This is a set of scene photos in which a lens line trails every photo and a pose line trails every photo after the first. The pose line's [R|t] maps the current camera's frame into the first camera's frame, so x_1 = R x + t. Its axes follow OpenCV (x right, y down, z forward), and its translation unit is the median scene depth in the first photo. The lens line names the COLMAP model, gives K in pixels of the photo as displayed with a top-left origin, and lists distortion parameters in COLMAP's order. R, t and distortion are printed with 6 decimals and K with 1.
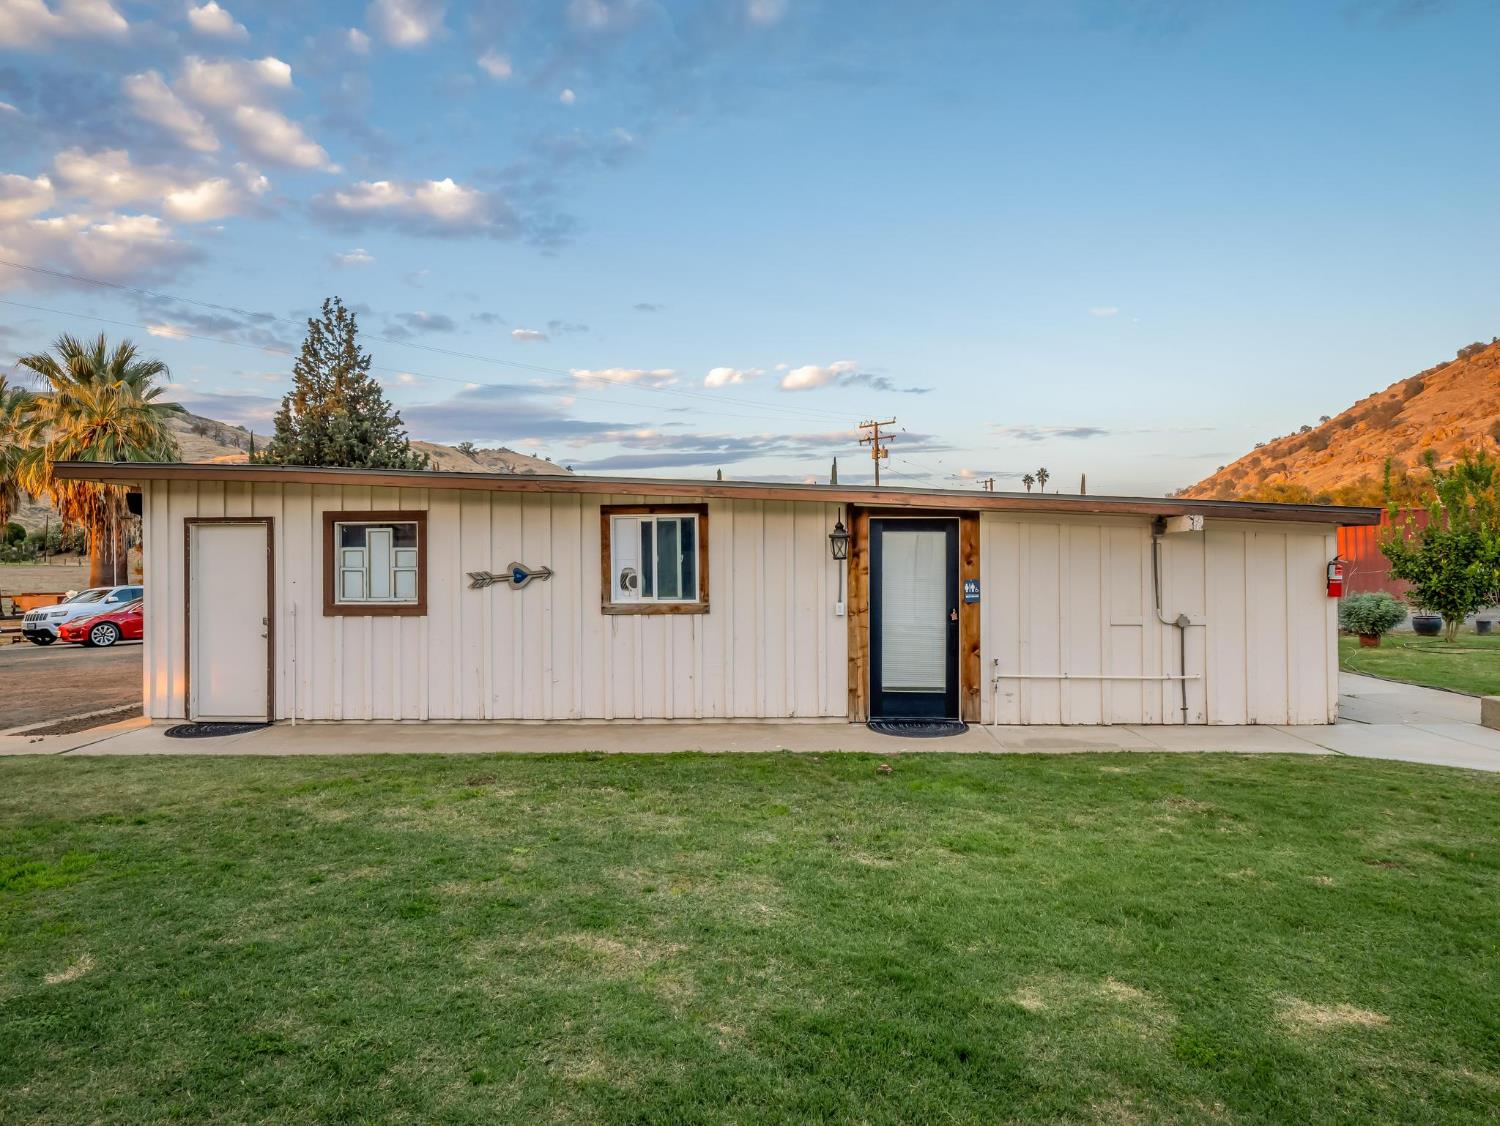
lens RADIAL K [[953.0, 0, 745.0], [0, 953.0, 562.3], [0, 0, 1]] dist [-0.001291, 0.000285]
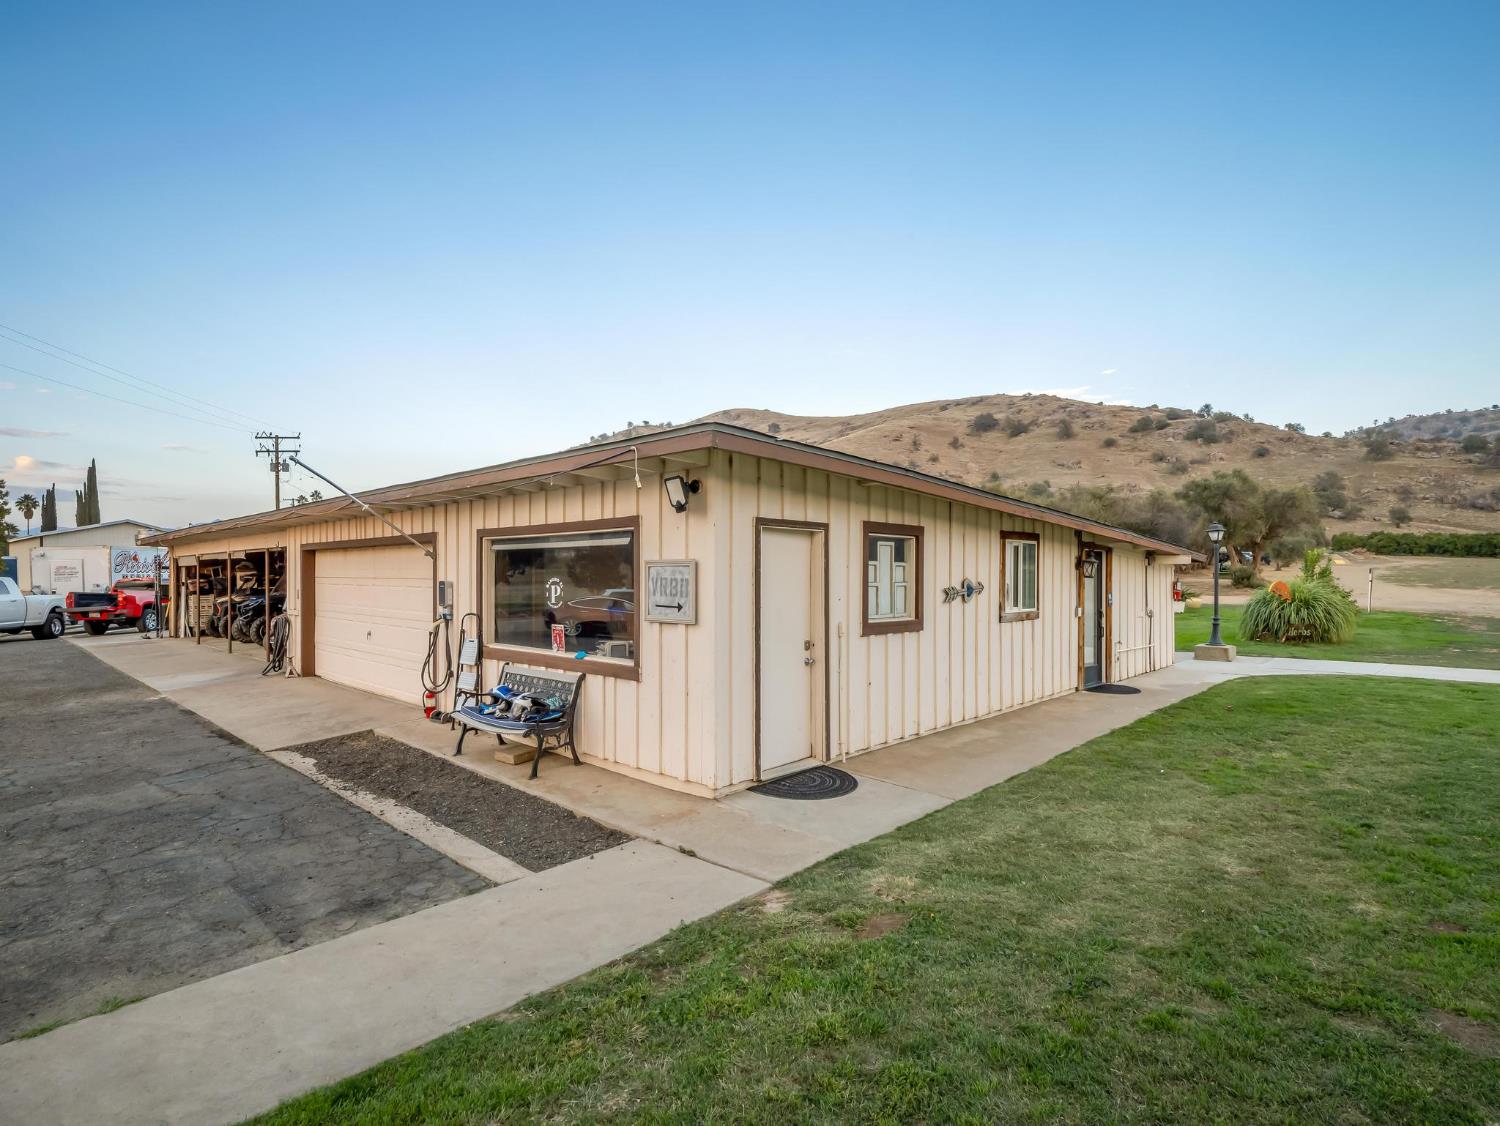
lens RADIAL K [[773.5, 0, 750.6], [0, 773.5, 569.9], [0, 0, 1]] dist [-0.000885, -0.000168]
pose [[0.678134, 0.013441, 0.734815, -1.054419], [-0.008942, 0.999910, -0.010039, 0.001533], [-0.734883, 0.000237, 0.678193, 0.577383]]
